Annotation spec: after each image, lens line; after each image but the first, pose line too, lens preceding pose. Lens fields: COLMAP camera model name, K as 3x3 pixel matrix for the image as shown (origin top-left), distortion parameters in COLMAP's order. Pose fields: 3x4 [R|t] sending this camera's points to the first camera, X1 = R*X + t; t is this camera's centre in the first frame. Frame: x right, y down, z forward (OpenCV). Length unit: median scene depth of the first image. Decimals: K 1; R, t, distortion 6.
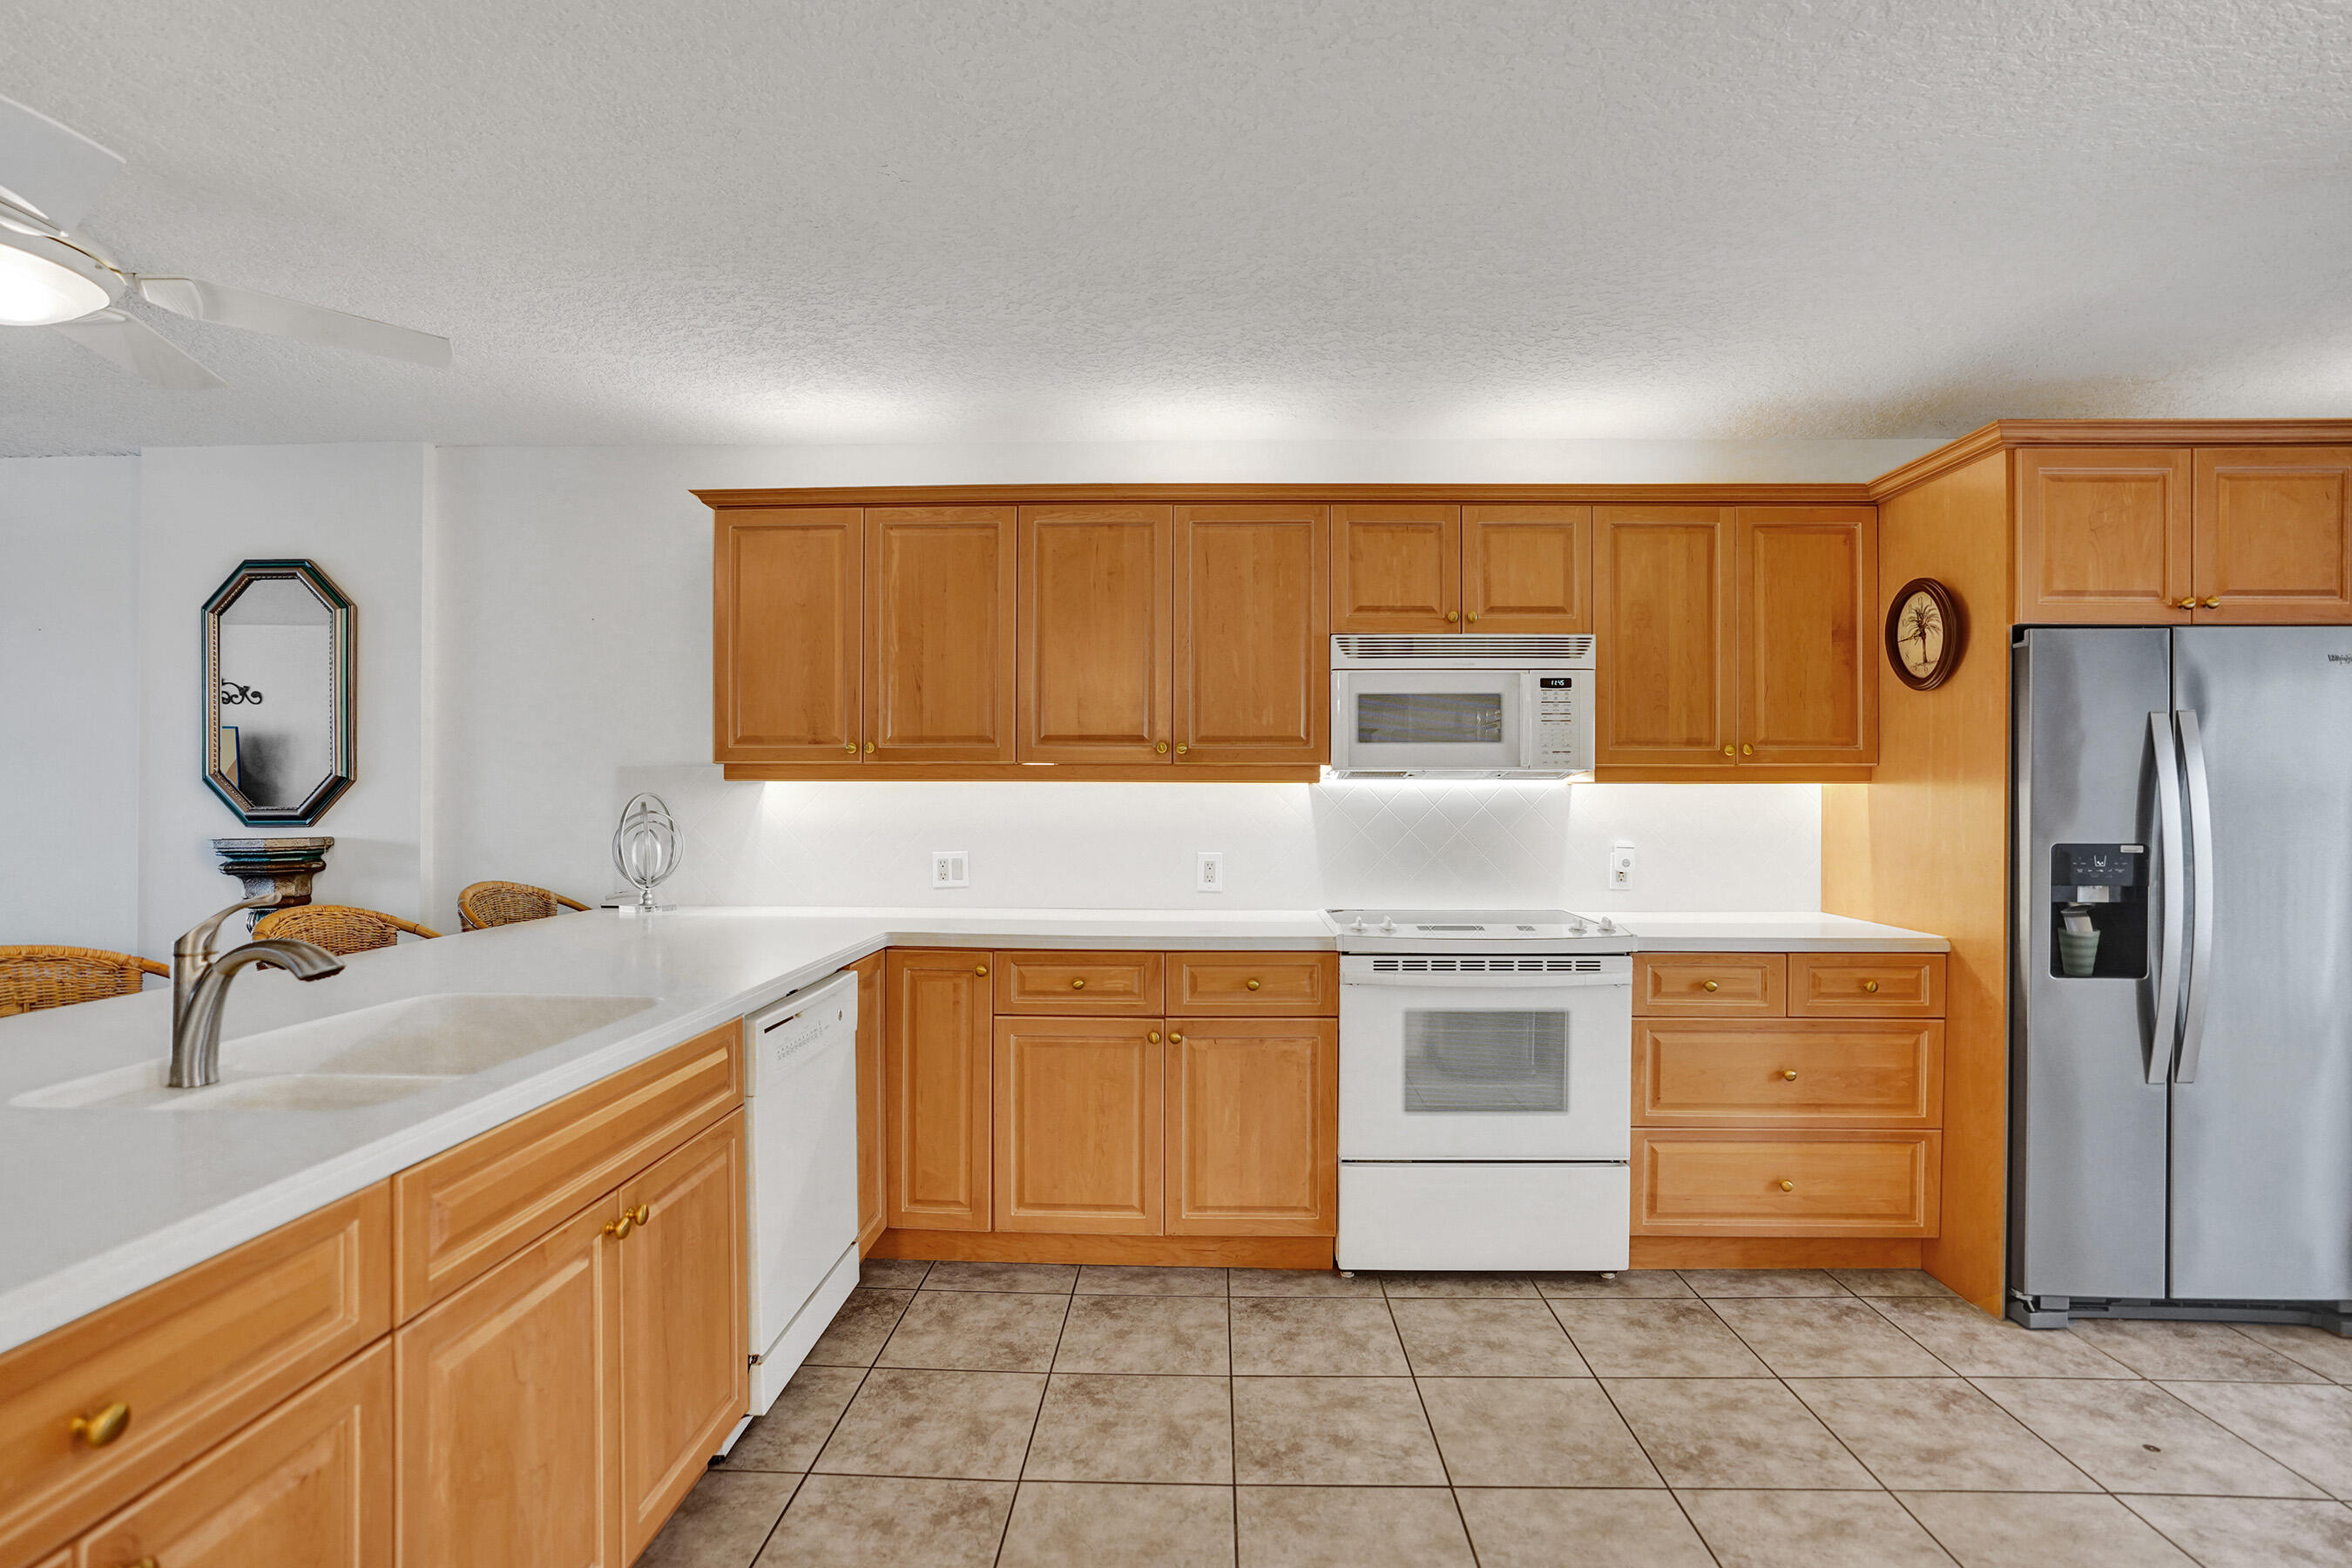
lens RADIAL K [[1129.6, 0, 1175.0], [0, 1129.6, 789.2], [0, 0, 1]] dist [-0.051200, 0.025925]
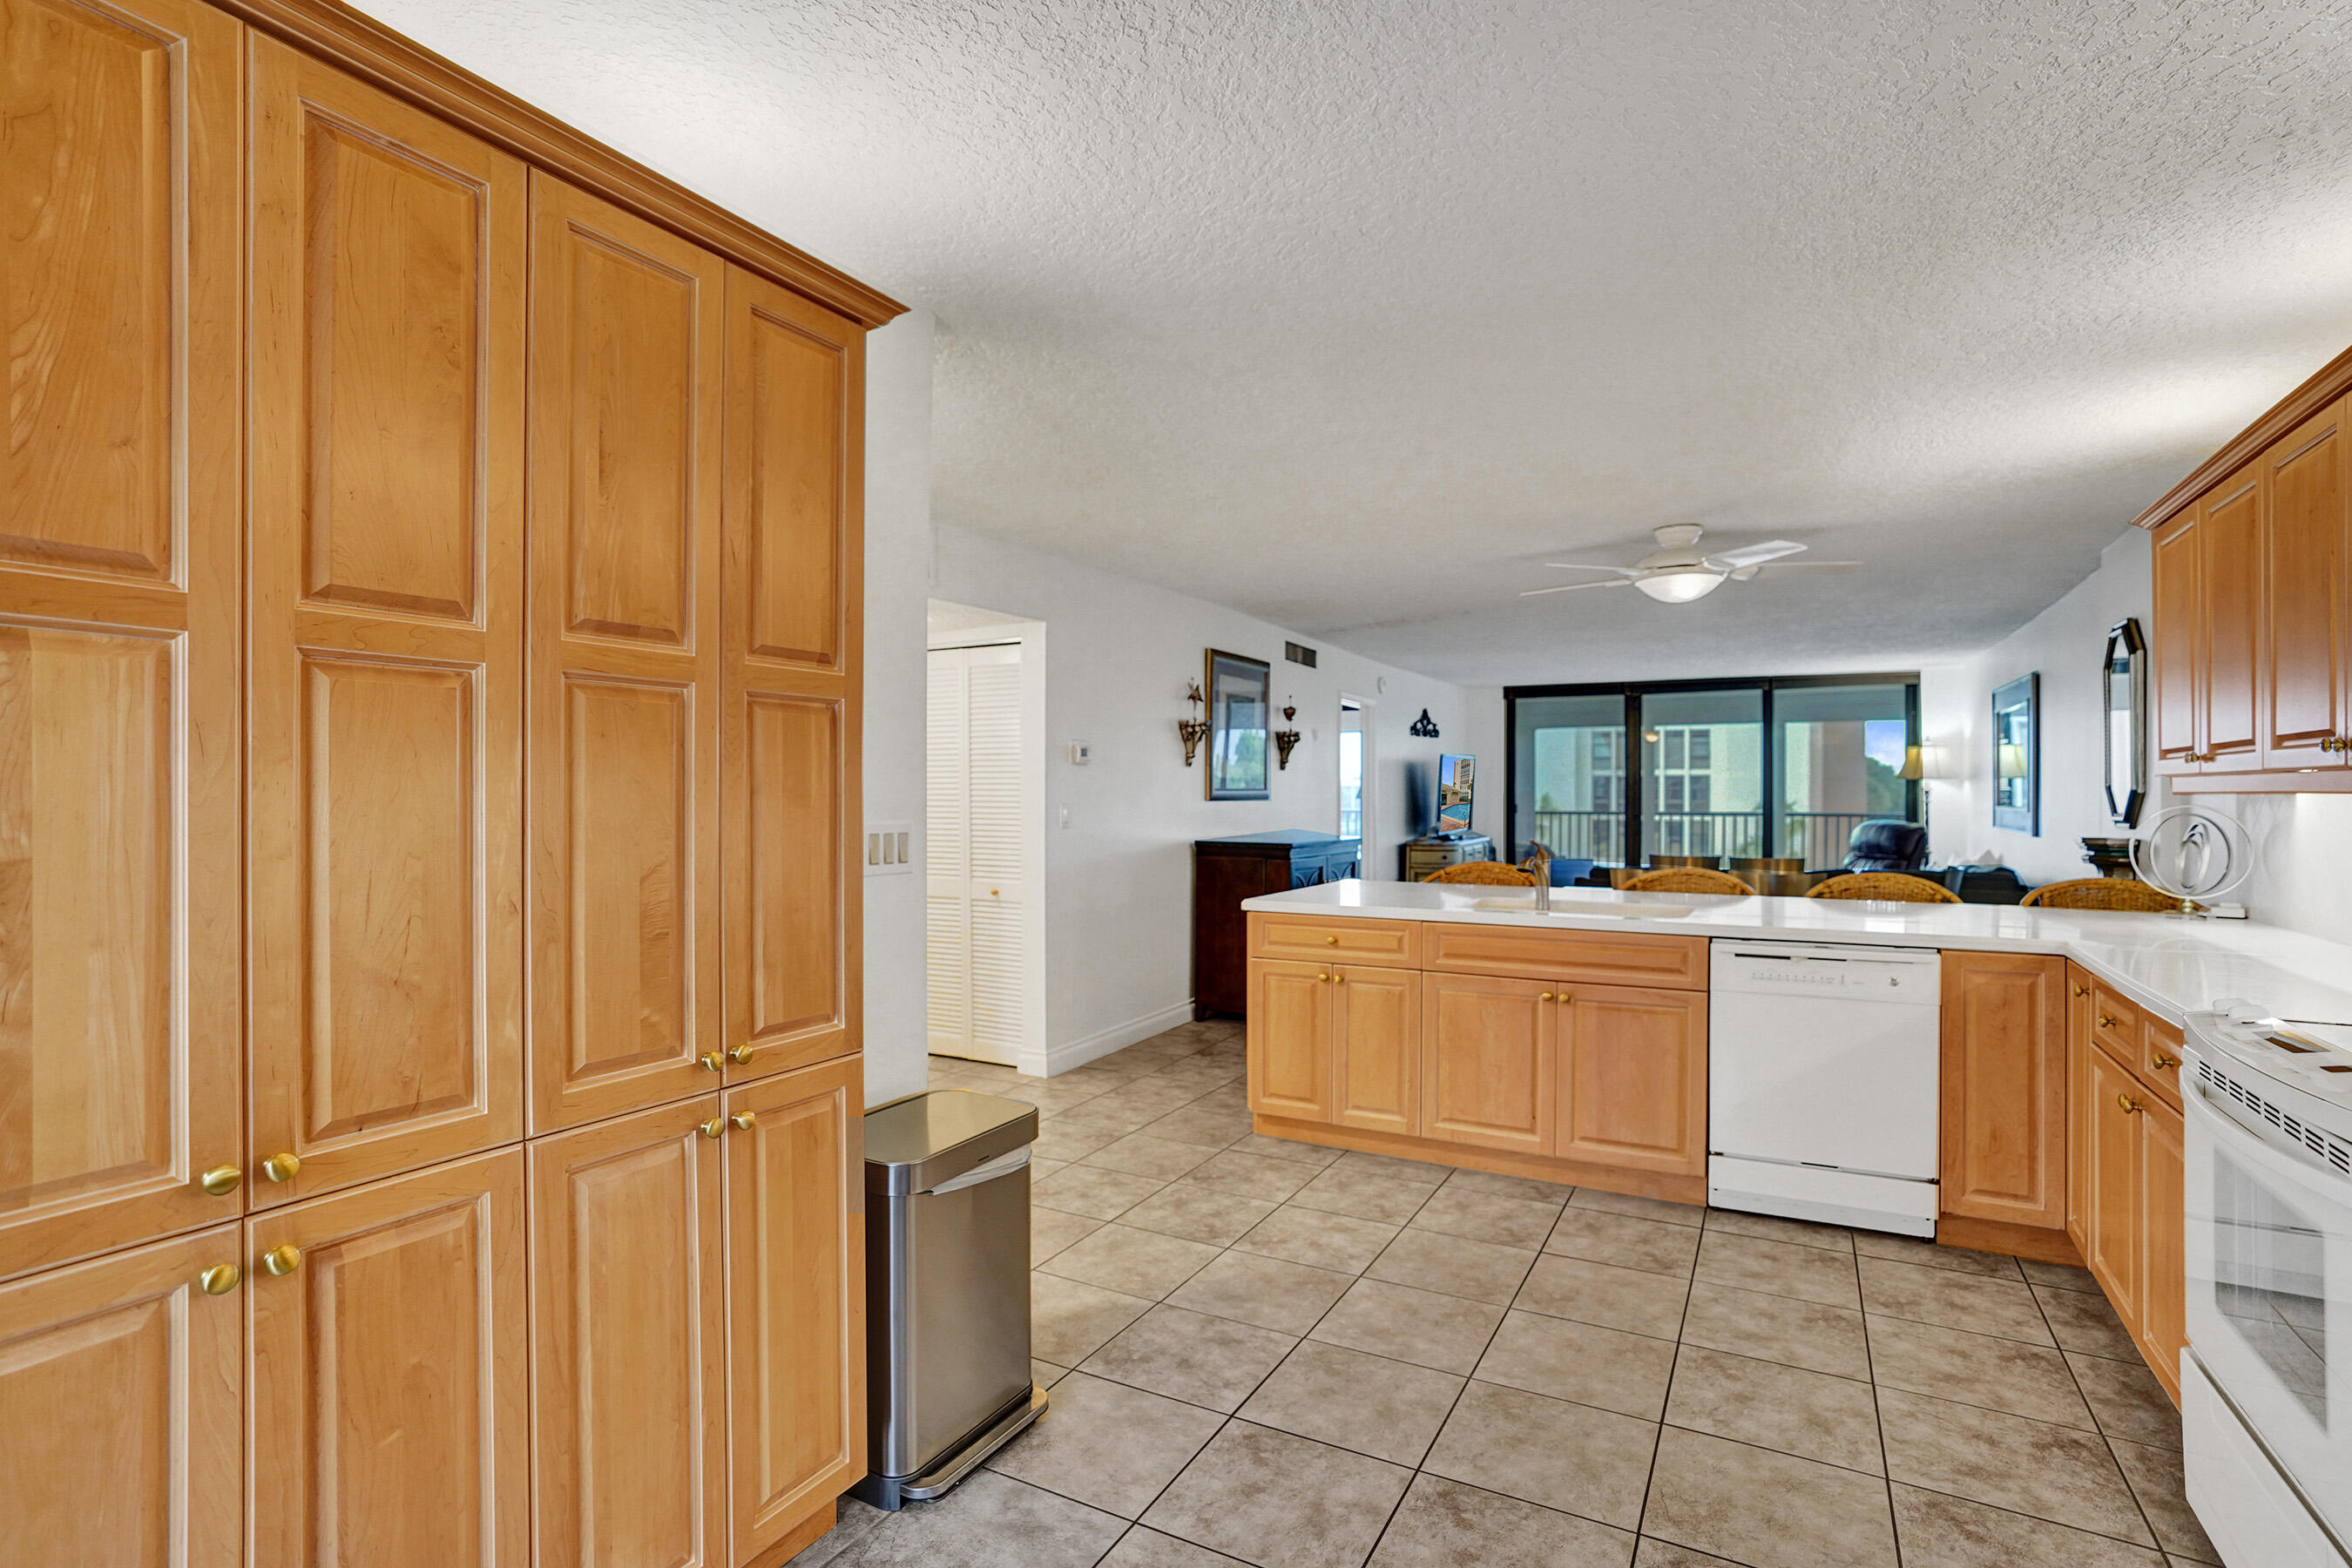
lens RADIAL K [[1133.6, 0, 1166.8], [0, 1133.6, 795.1], [0, 0, 1]] dist [-0.056747, 0.031004]
pose [[-0.463536, -0.002895, -0.886073, 1.014473], [0.003644, 0.999980, -0.005174, -0.004868], [0.886071, -0.005627, -0.463516, 0.736758]]
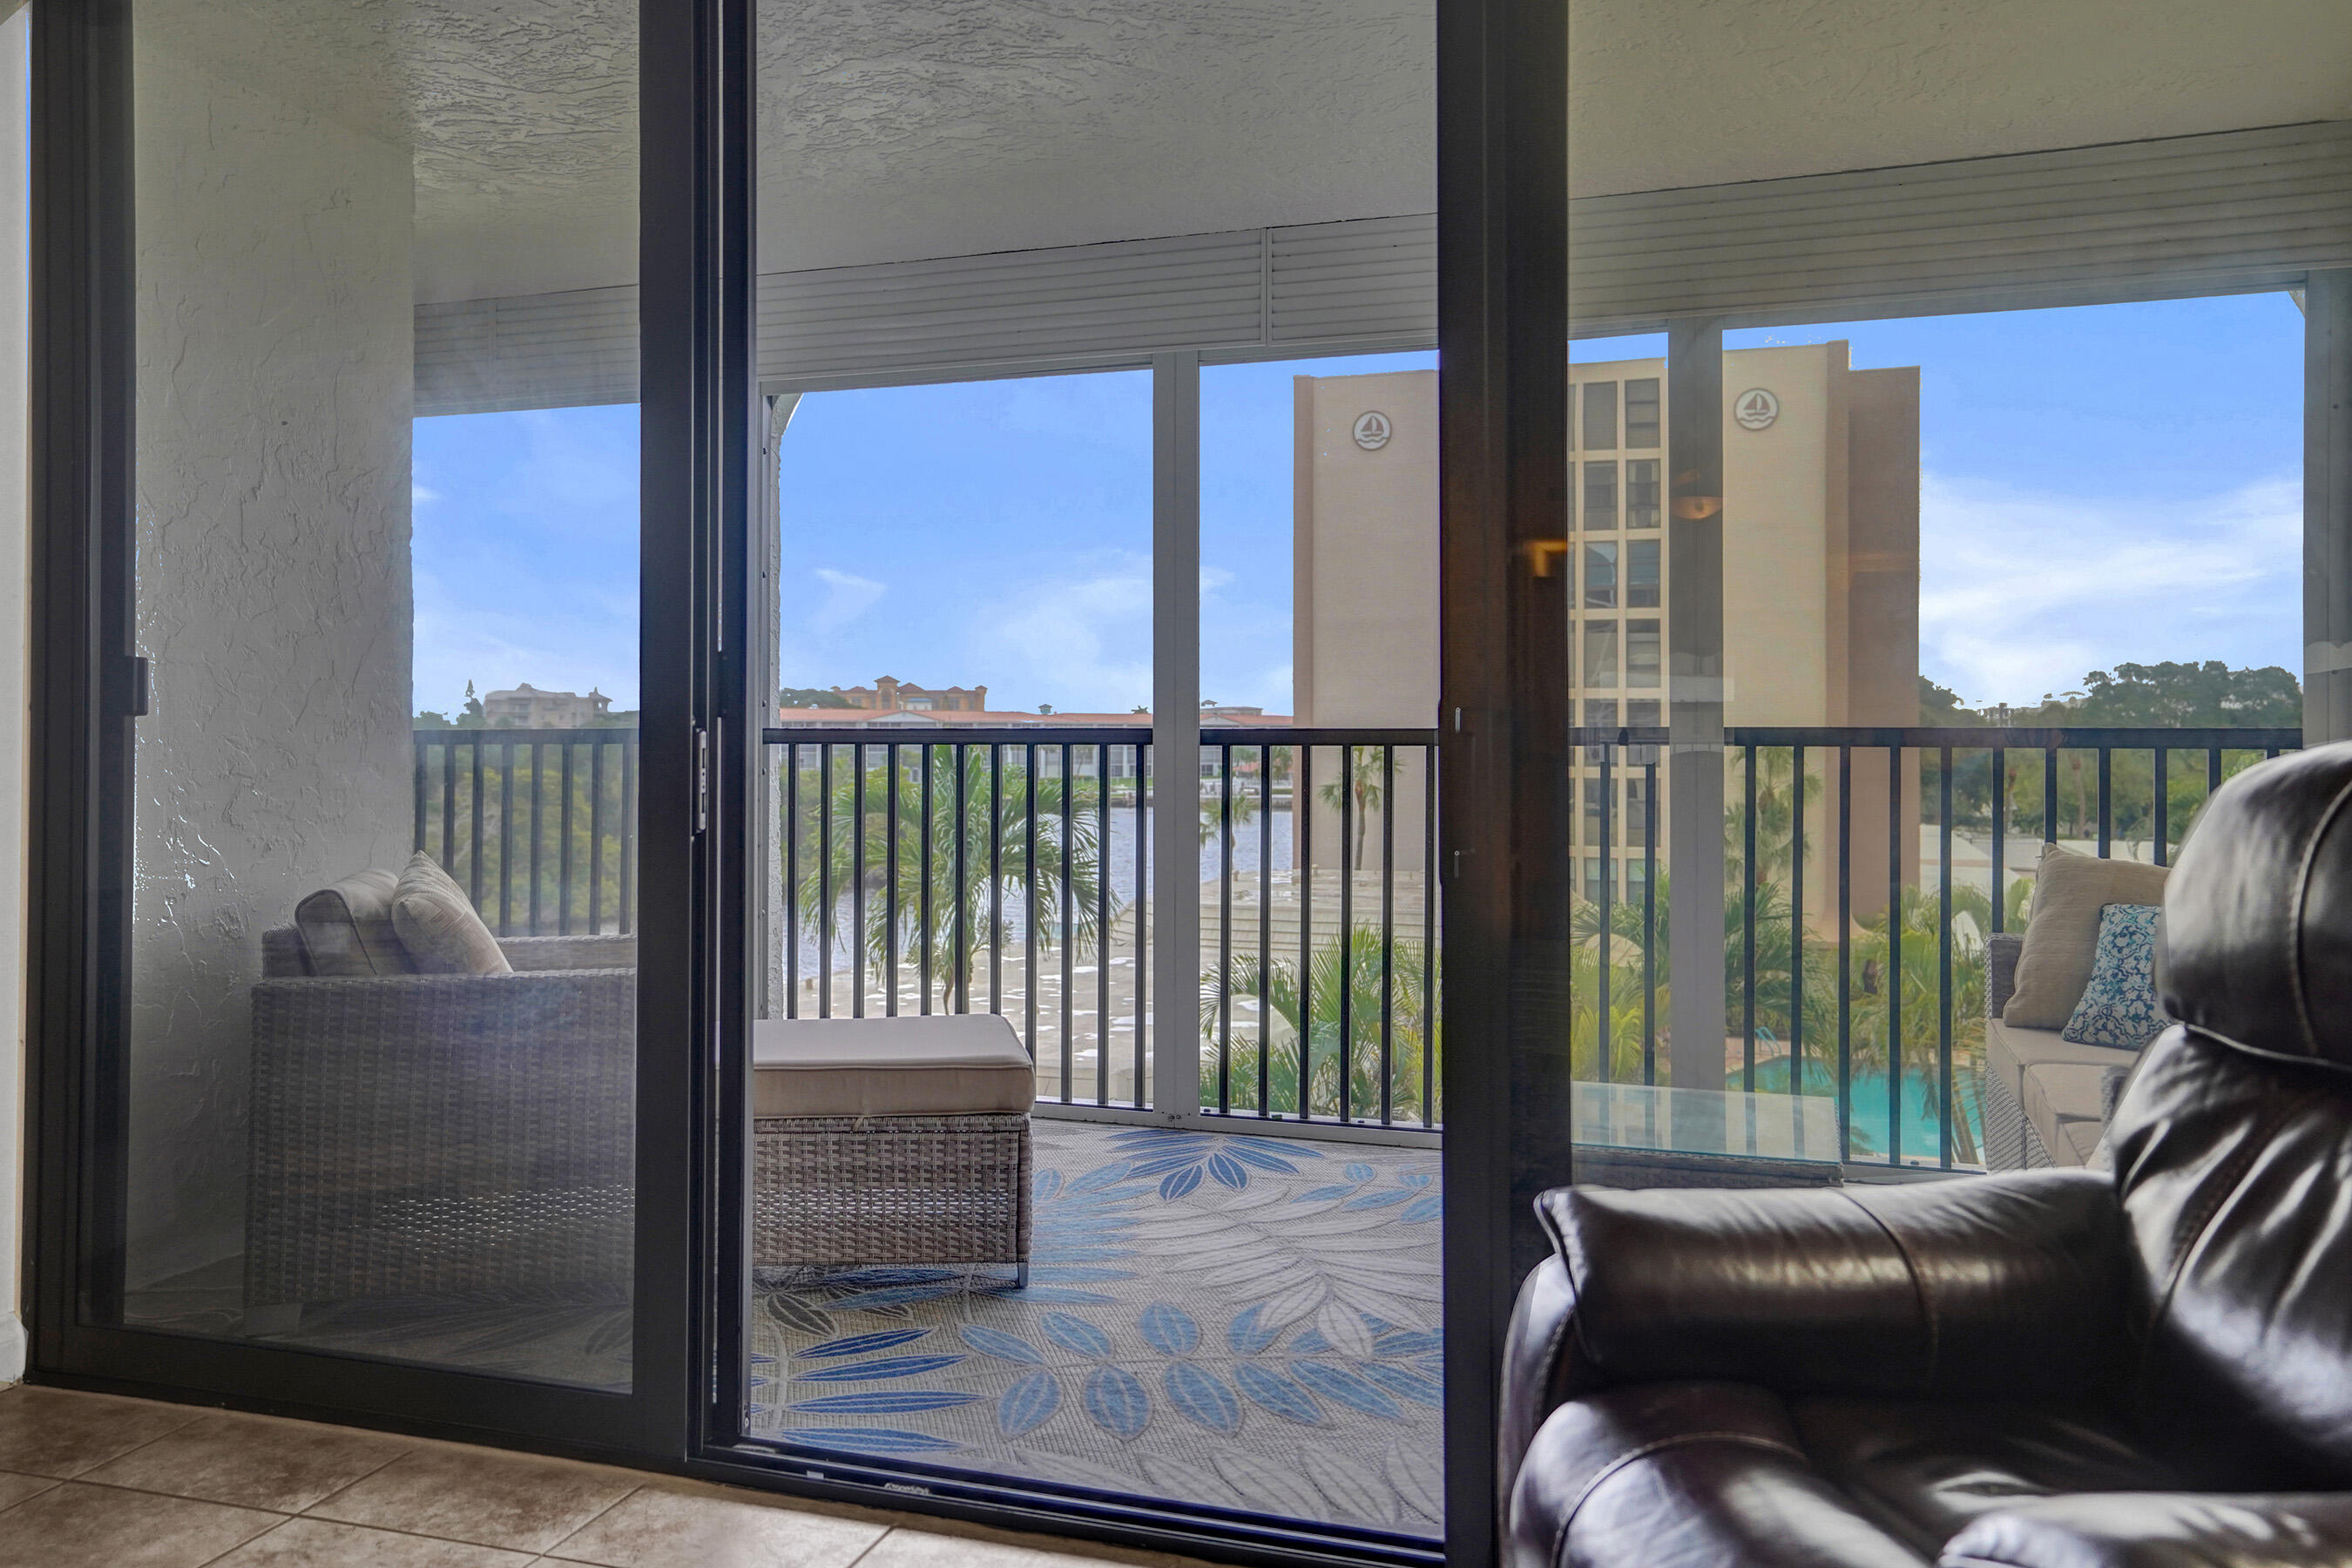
lens RADIAL K [[1824.7, 0, 1177.1], [0, 1824.7, 723.6], [0, 0, 1]] dist [0.031013, 0.002096]
pose [[-0.295218, -0.011595, -0.955360, -2.228570], [0.003907, 0.999903, -0.013343, 0.064209], [0.955422, -0.007672, -0.295144, 0.870824]]
